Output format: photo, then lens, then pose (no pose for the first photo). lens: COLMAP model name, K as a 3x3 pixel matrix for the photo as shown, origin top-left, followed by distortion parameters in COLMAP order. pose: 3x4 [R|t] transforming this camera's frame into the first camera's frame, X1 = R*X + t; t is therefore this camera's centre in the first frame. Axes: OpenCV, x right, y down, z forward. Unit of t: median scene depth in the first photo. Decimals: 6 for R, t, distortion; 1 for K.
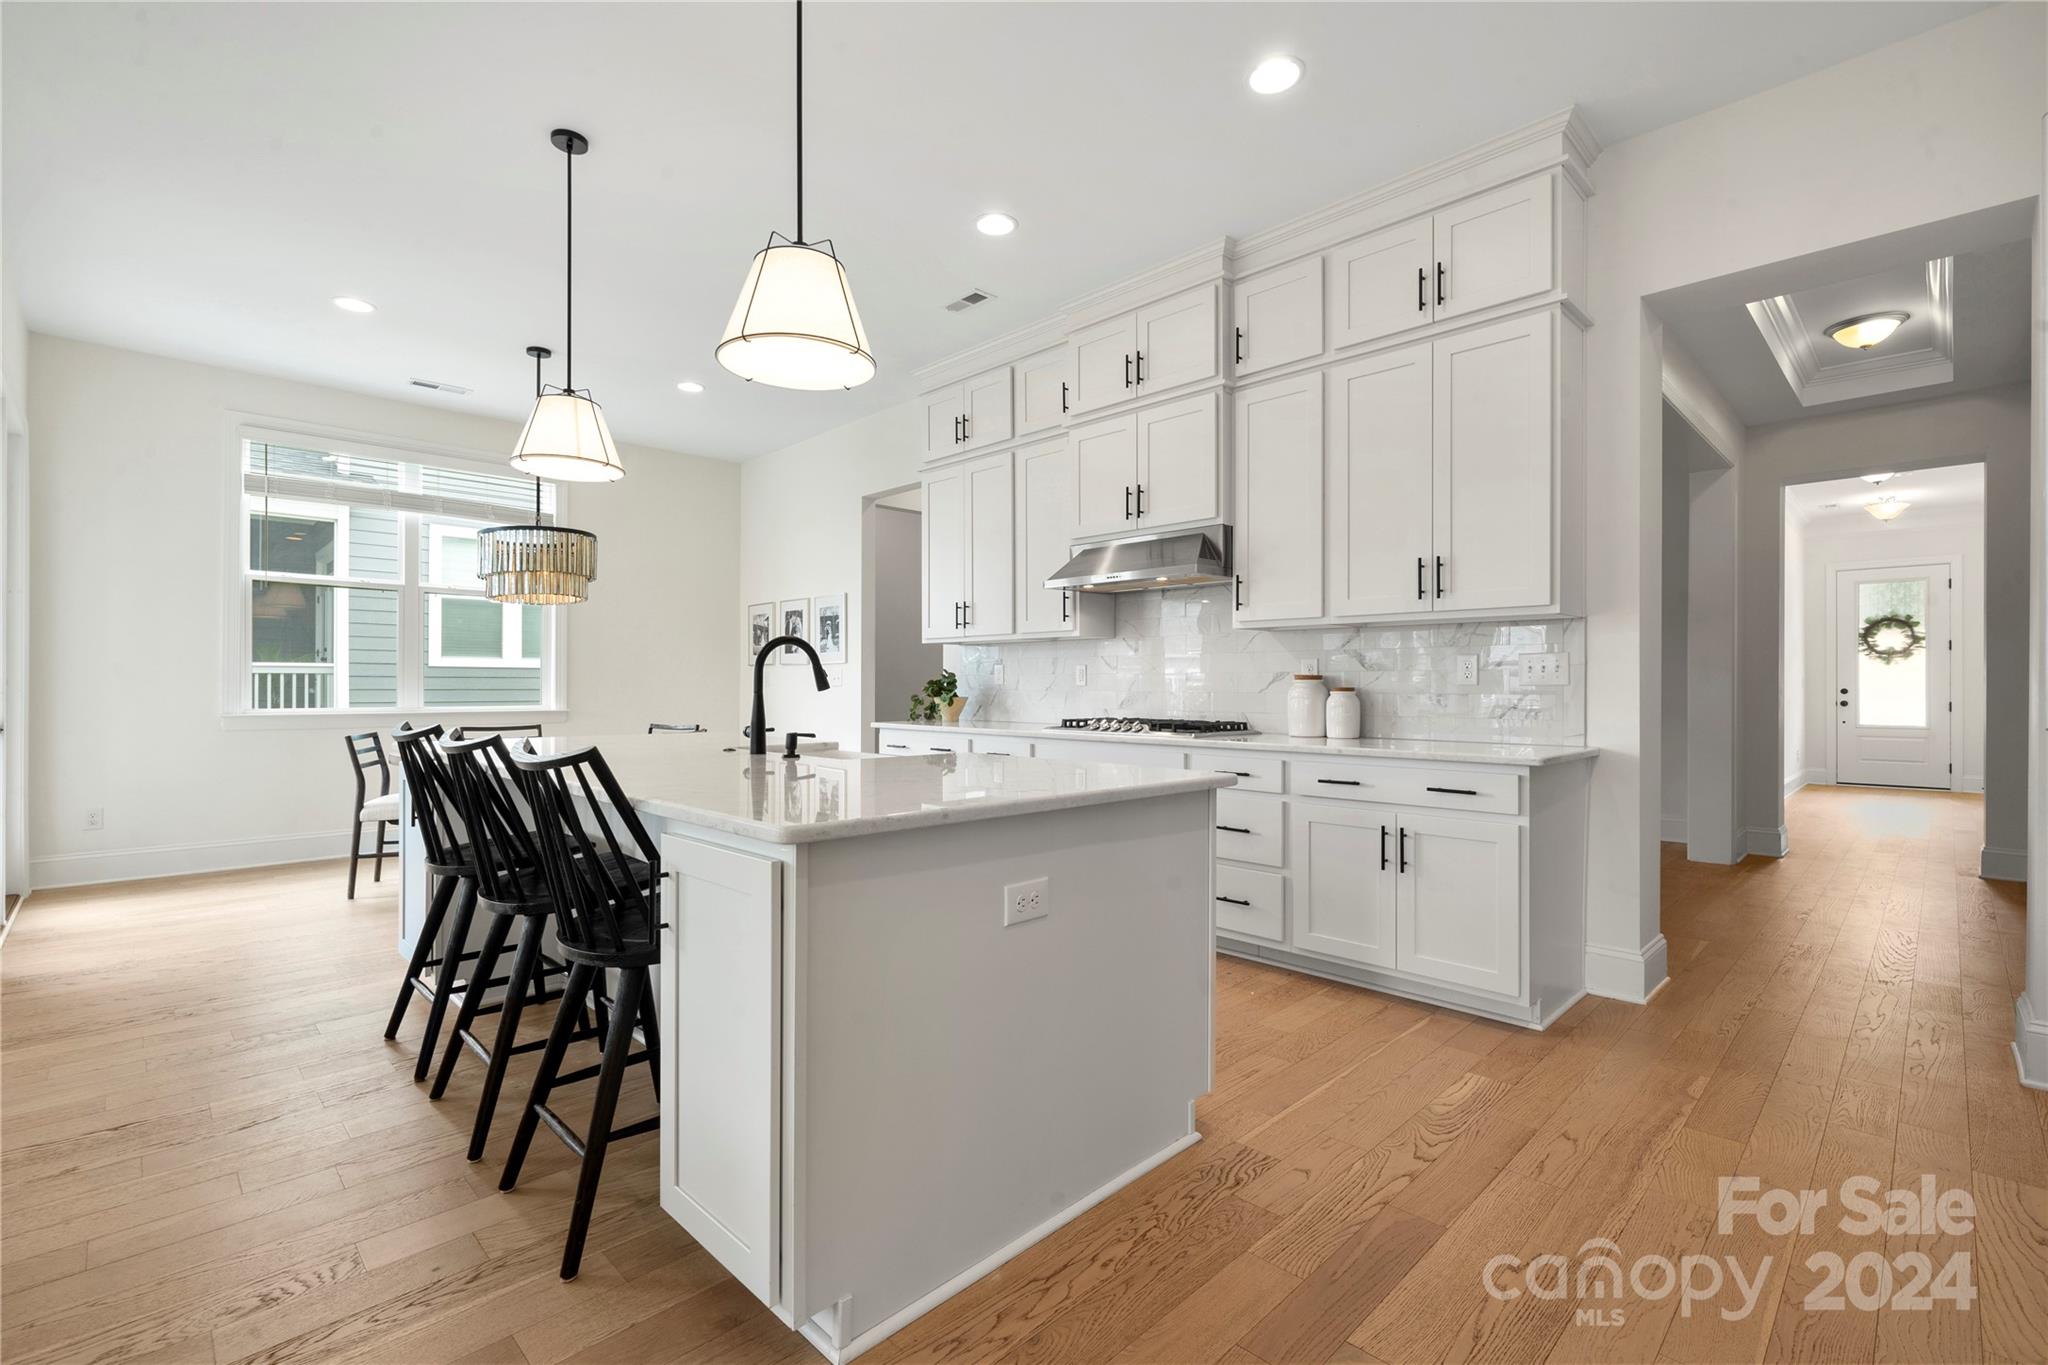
lens RADIAL K [[904.4, 0, 1024.0], [0, 904.4, 682.5], [0, 0, 1]] dist [-0.009424, -0.000169]
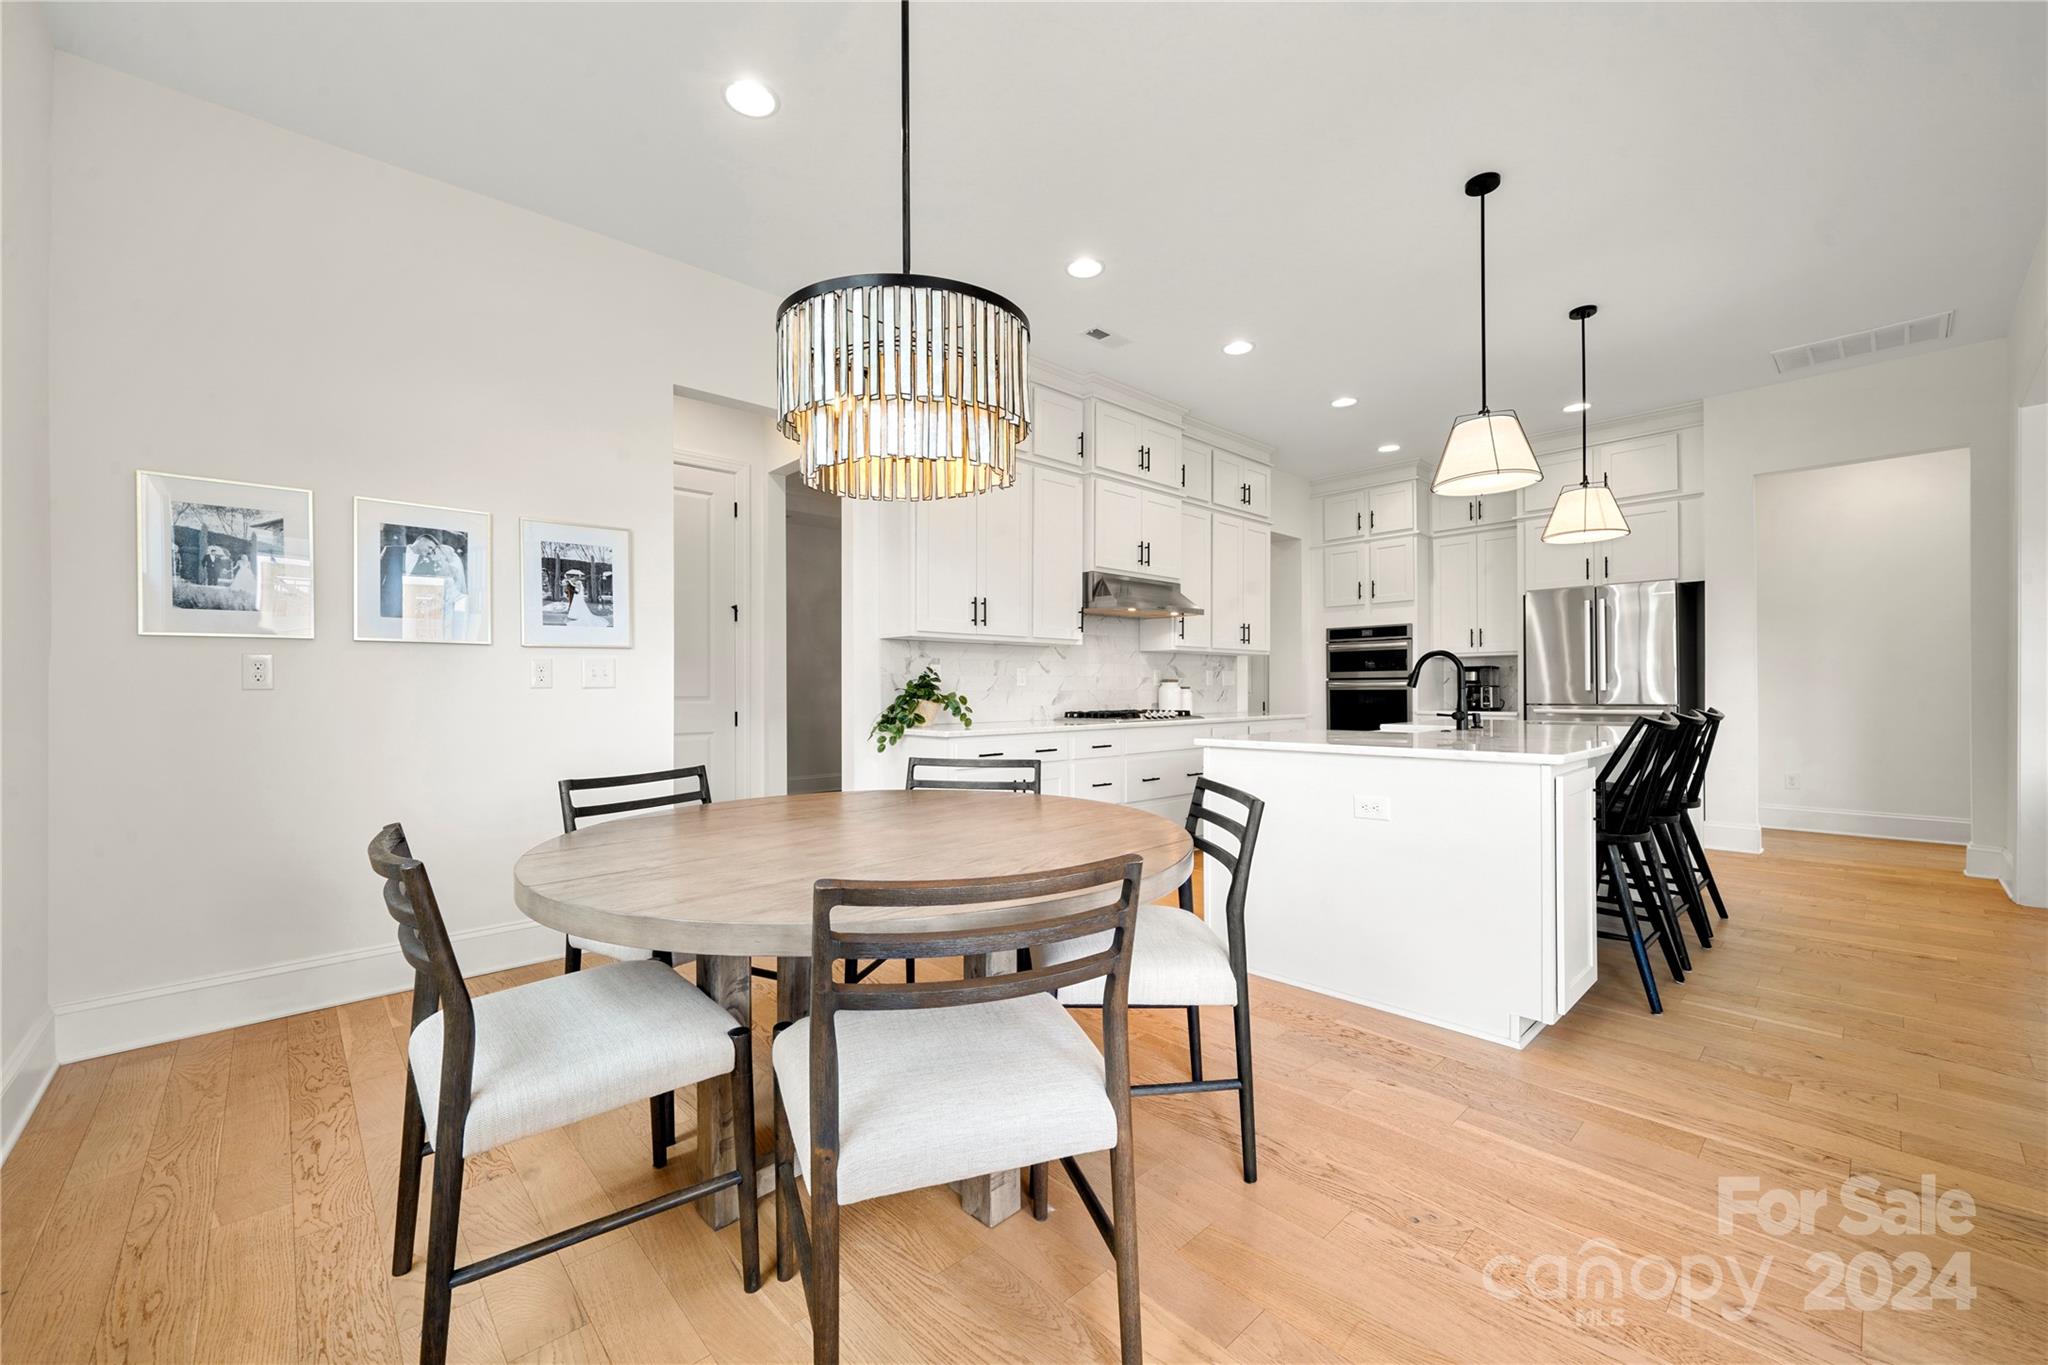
lens RADIAL K [[813.2, 0, 1024.0], [0, 813.2, 682.5], [0, 0, 1]] dist [0.009847, 0.000118]
pose [[0.030427, -0.000429, 0.999537, -1.184424], [-0.005596, 0.999984, 0.000600, -0.002034], [-0.999521, -0.005612, 0.030424, 1.195394]]
